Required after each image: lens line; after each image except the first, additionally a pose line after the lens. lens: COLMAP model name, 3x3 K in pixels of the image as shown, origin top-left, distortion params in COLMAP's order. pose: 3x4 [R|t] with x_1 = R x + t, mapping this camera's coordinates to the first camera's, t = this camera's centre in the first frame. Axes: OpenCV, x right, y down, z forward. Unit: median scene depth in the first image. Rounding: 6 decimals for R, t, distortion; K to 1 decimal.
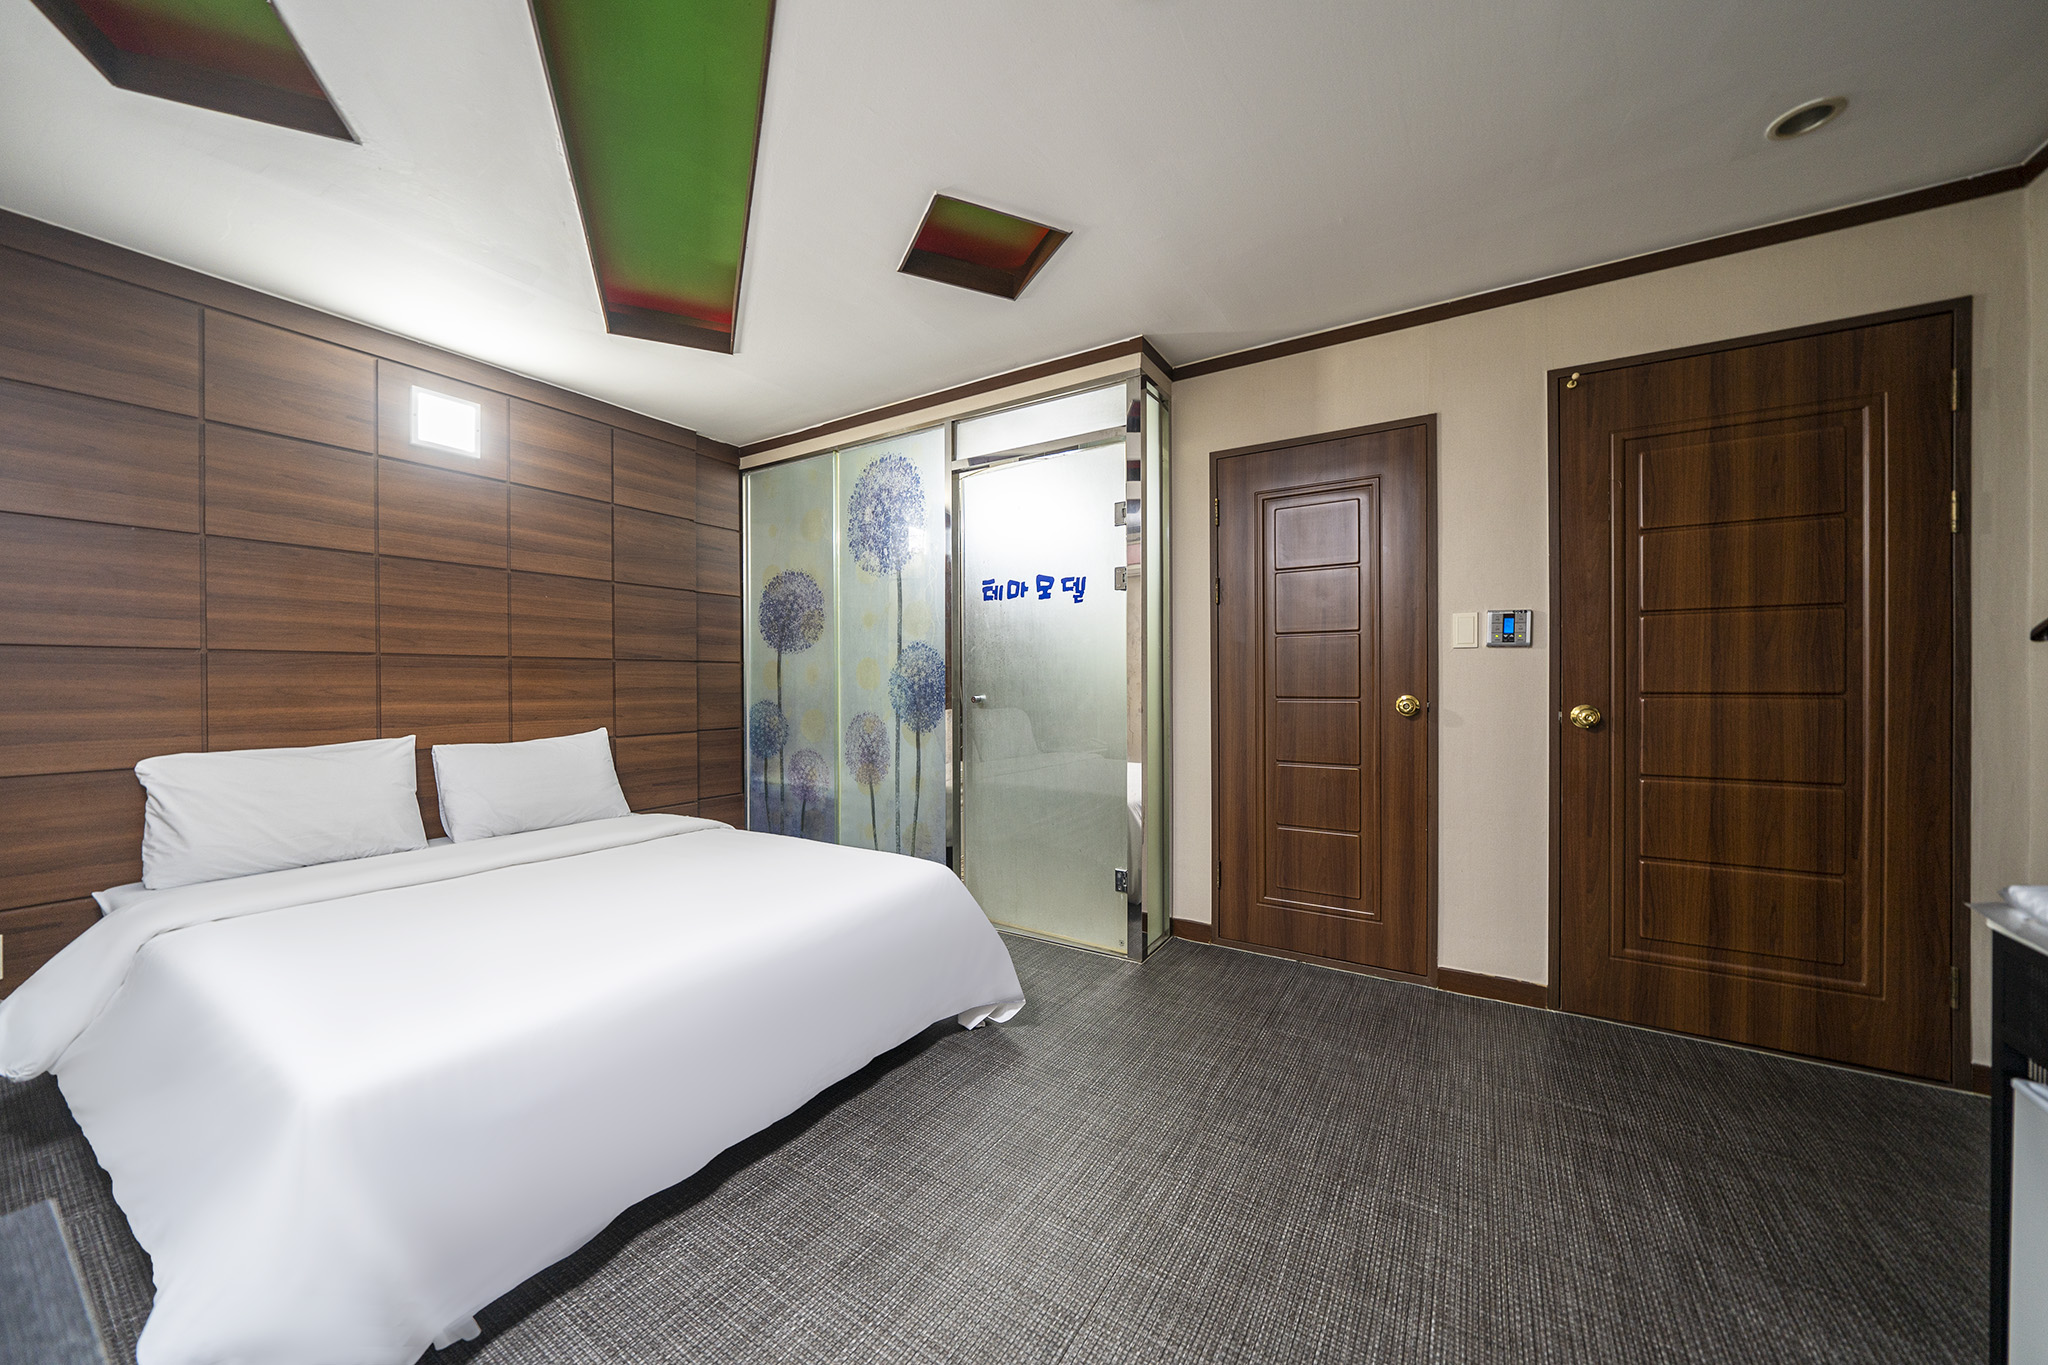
lens RADIAL K [[739.3, 0, 1022.1], [0, 739.3, 681.3], [0, 0, 1]] dist [-0.001735, -0.000194]
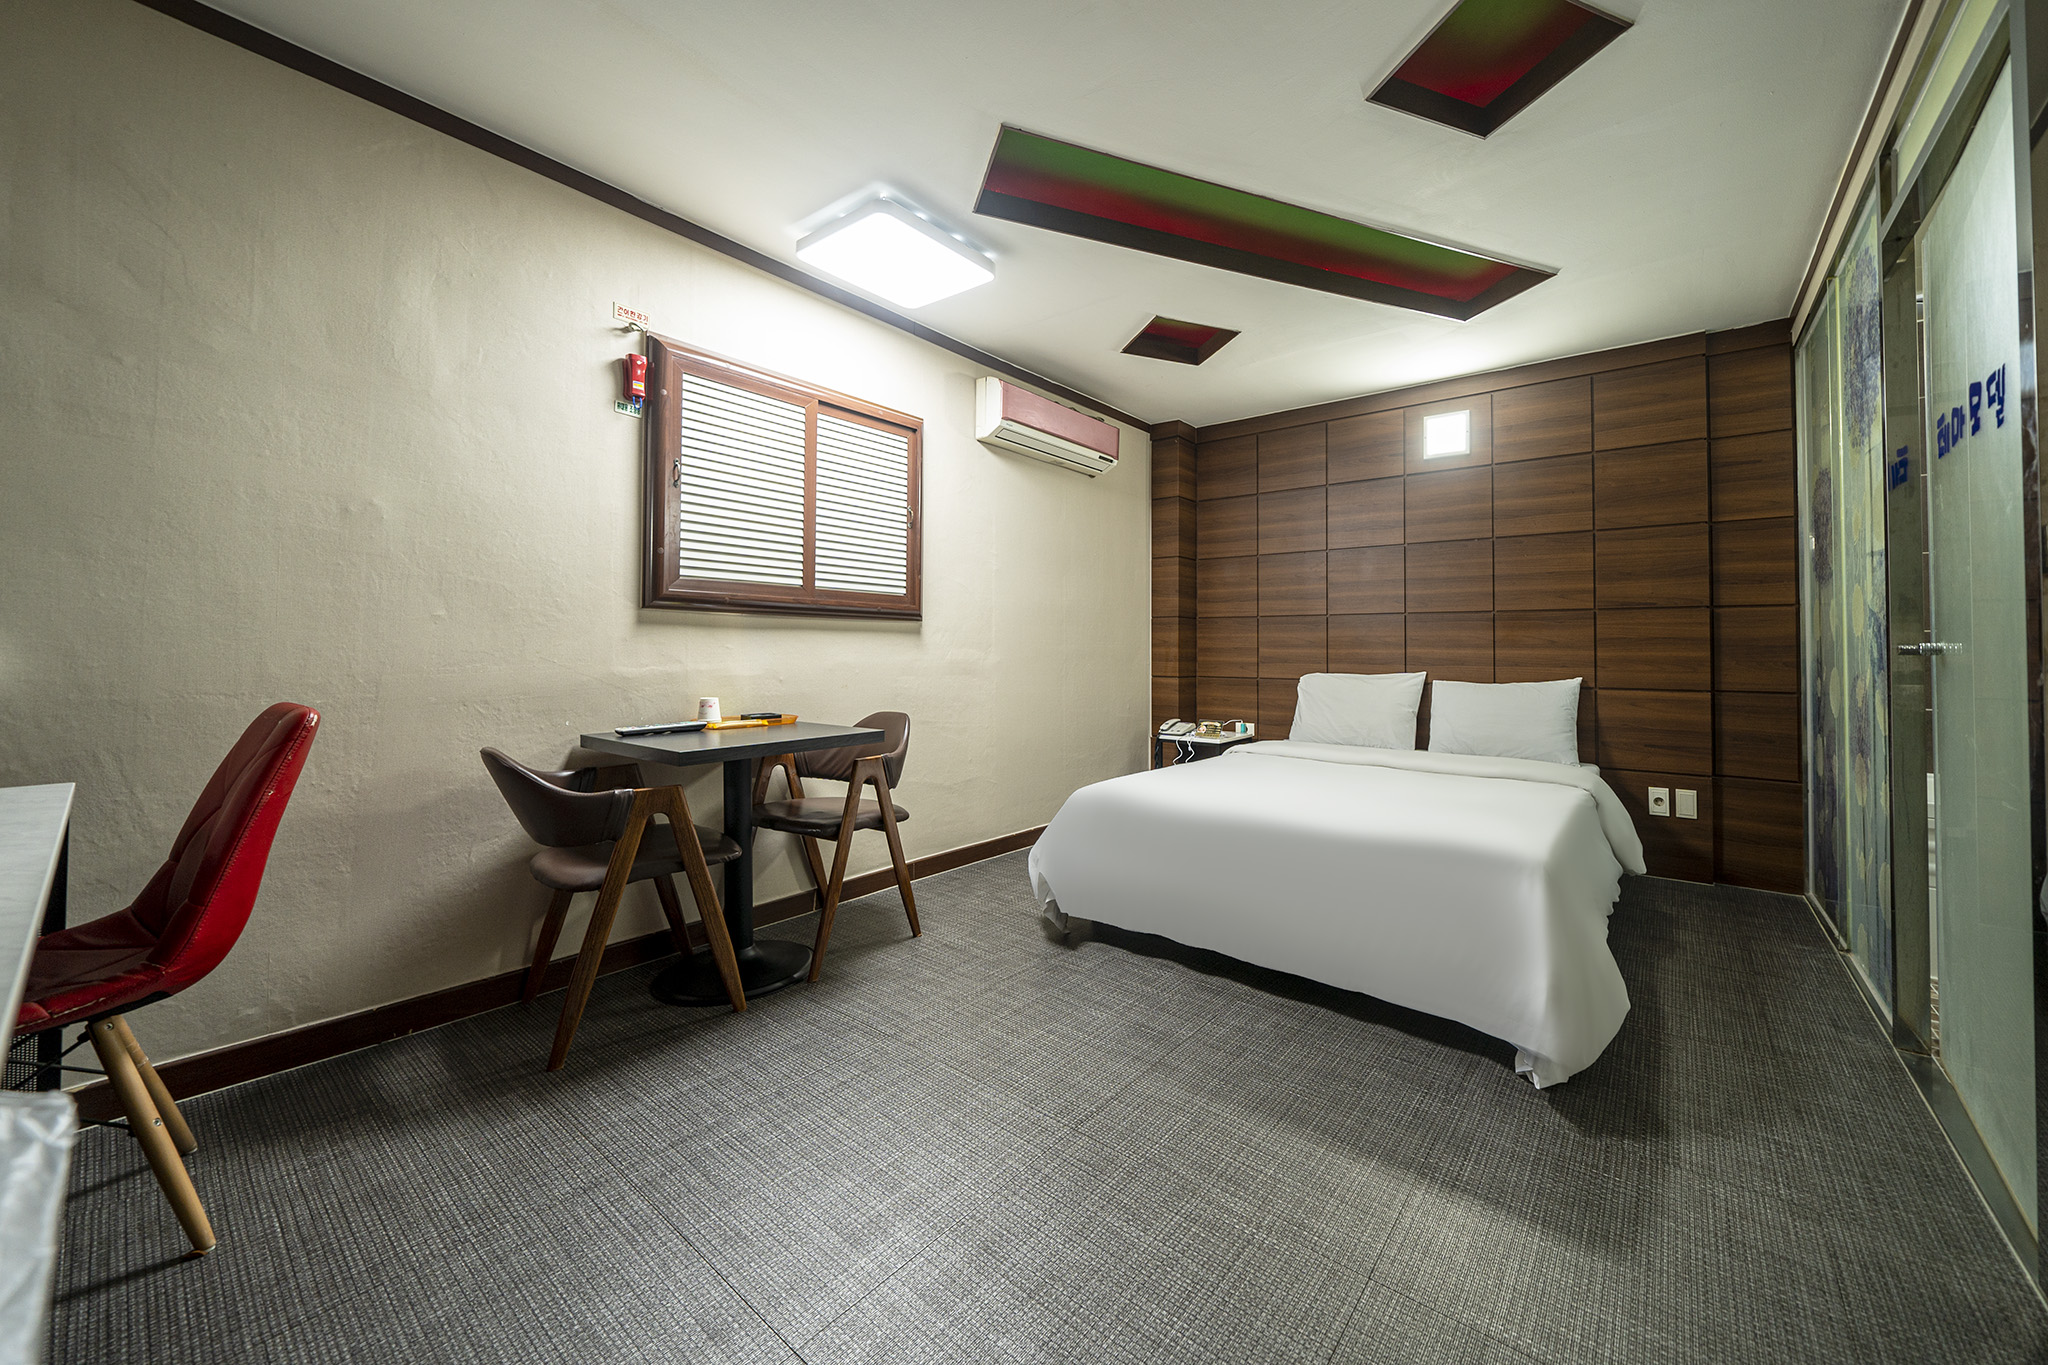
lens RADIAL K [[739.3, 0, 1091.7], [0, 739.3, 636.3], [0, 0, 1]] dist [-0.001735, -0.000194]
pose [[-0.091891, -0.017027, -0.995623, 0.521410], [-0.009481, 0.999823, -0.016224, 0.030947], [0.995724, 0.007949, -0.092036, 0.452470]]
